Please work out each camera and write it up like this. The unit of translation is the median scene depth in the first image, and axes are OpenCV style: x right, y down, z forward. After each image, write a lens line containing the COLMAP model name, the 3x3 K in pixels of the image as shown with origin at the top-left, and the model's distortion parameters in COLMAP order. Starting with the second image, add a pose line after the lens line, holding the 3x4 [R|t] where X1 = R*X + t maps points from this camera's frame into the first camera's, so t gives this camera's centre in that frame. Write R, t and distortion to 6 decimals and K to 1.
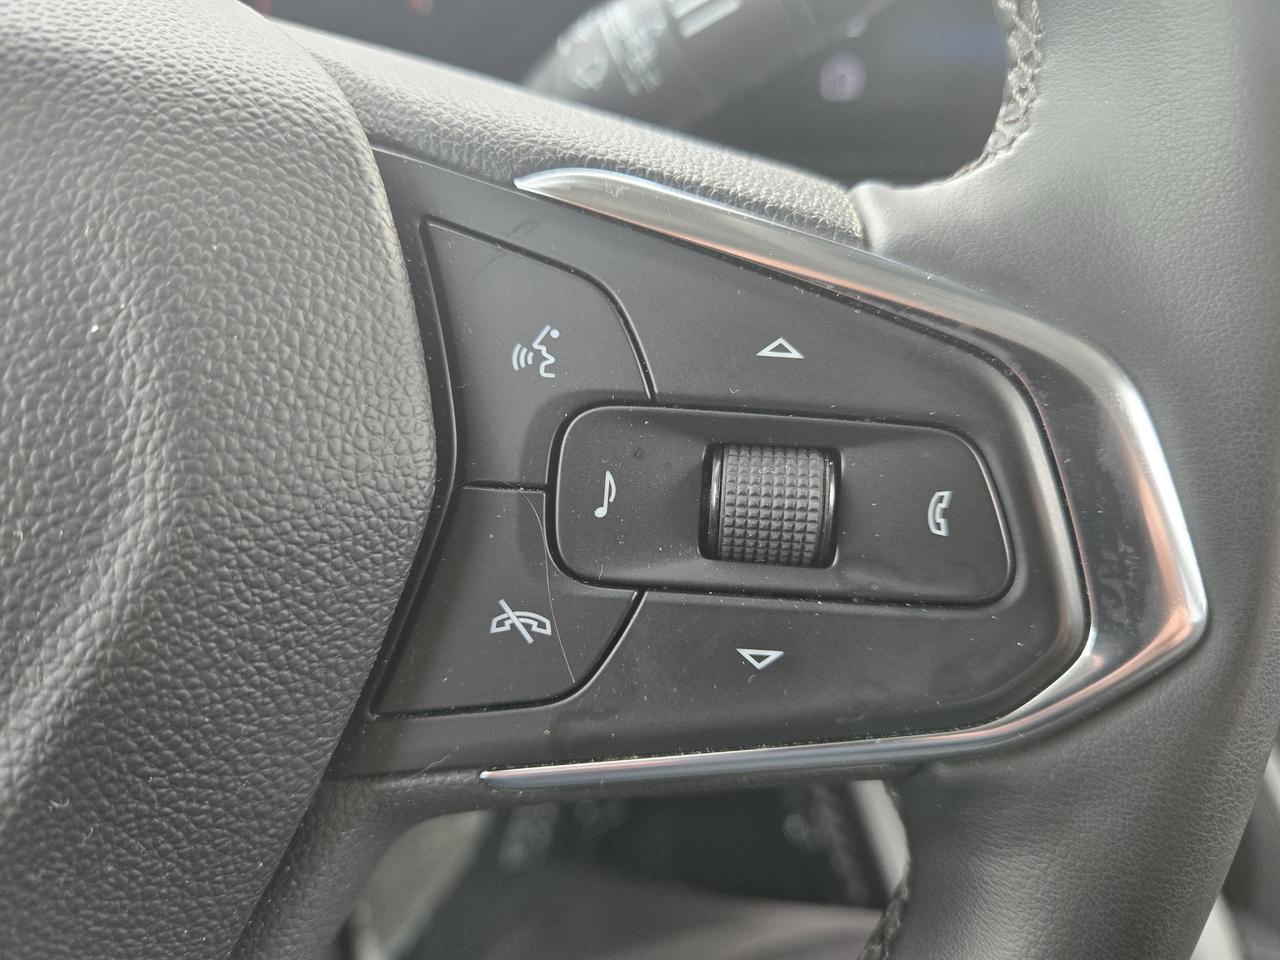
lens RADIAL K [[877.3, 0, 646.1], [0, 877.3, 482.9], [0, 0, 1]] dist [0.004828, -0.030644]
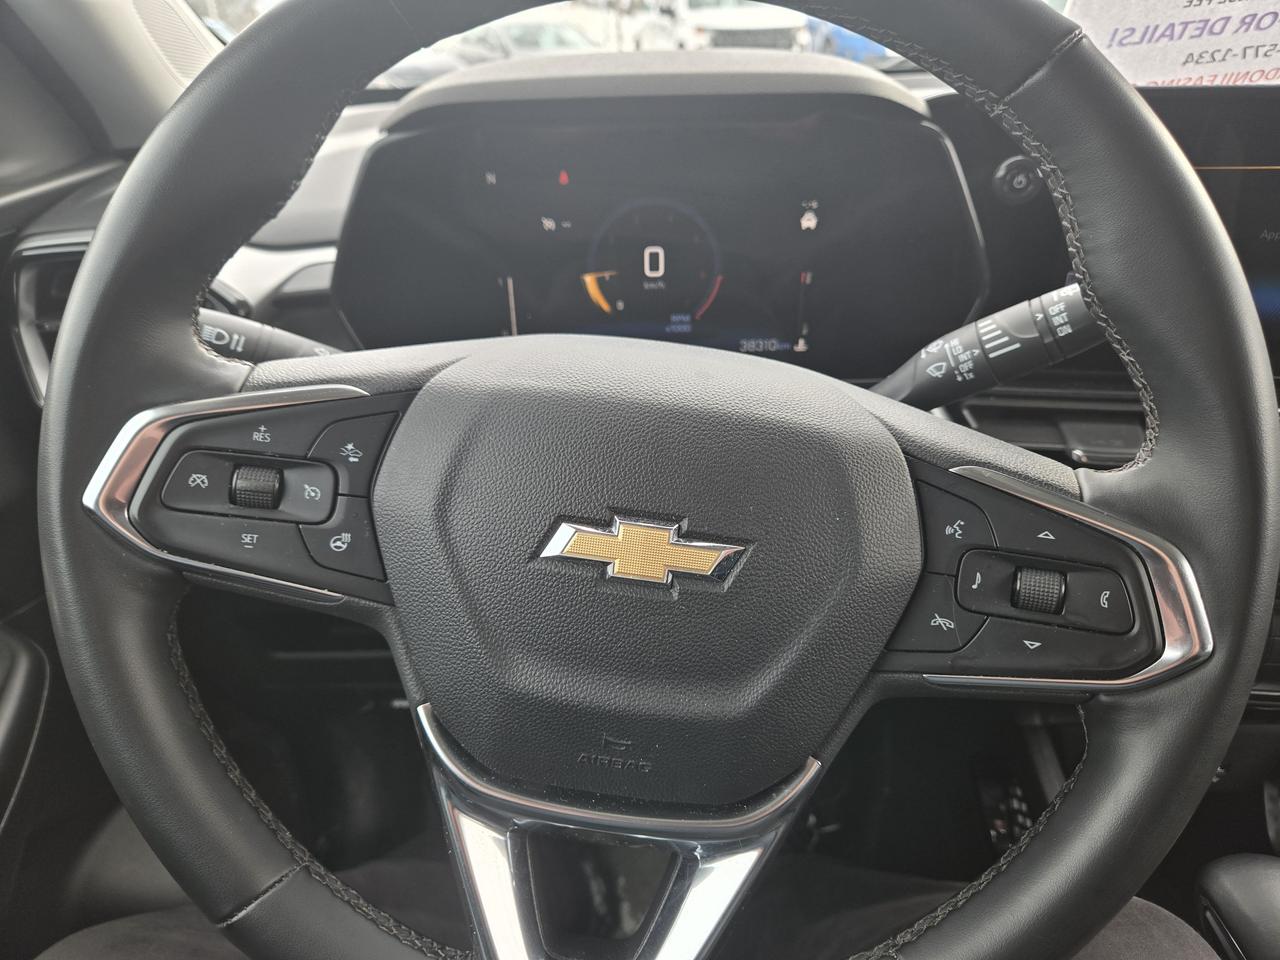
lens RADIAL K [[819.4, 0, 648.5], [0, 819.4, 483.4], [0, 0, 1]] dist [0.002708, 0.000102]
pose [[0.970912, 0.071298, -0.228575, -0.491952], [-0.089902, 0.993343, -0.072027, -0.012580], [0.221918, 0.090481, 0.970858, -1.836069]]
